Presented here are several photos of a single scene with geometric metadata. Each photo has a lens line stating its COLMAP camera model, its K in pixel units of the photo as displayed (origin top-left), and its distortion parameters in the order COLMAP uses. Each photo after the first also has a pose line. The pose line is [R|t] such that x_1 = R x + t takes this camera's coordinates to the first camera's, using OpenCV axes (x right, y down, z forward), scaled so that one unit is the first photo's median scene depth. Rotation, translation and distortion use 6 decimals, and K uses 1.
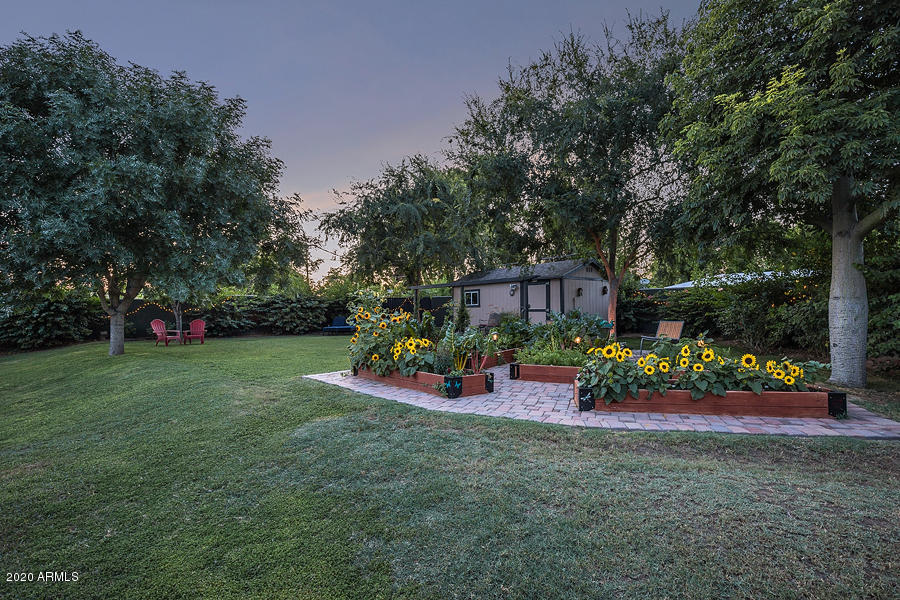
lens RADIAL K [[459.5, 0, 449.3], [0, 459.5, 299.1], [0, 0, 1]] dist [-0.000812, 0.000961]
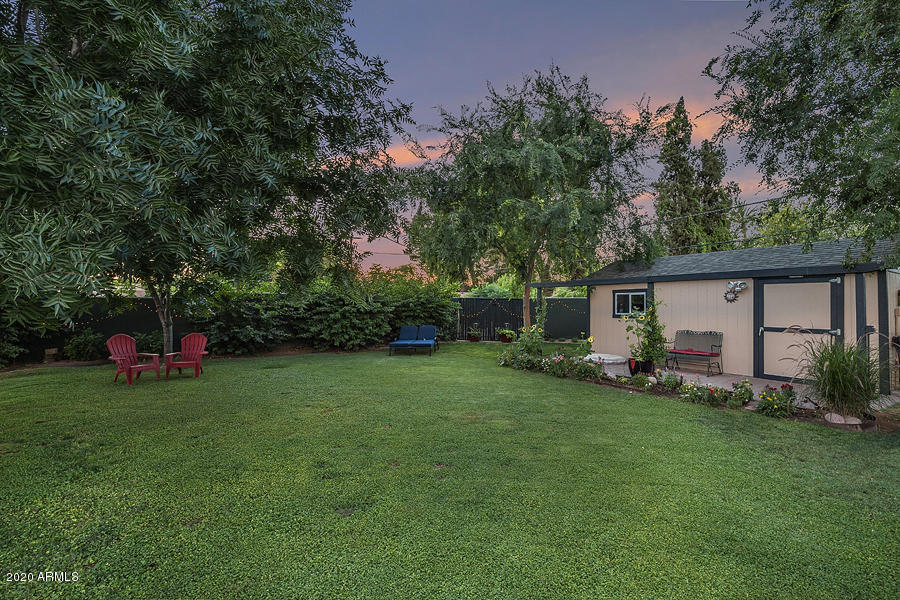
lens RADIAL K [[424.8, 0, 450.7], [0, 424.8, 297.7], [0, 0, 1]] dist [0.004598, 0.004266]
pose [[0.998436, 0.015044, -0.053845, -0.159714], [-0.014851, 0.999882, 0.003980, -0.008290], [0.053899, -0.003174, 0.998541, 0.403177]]
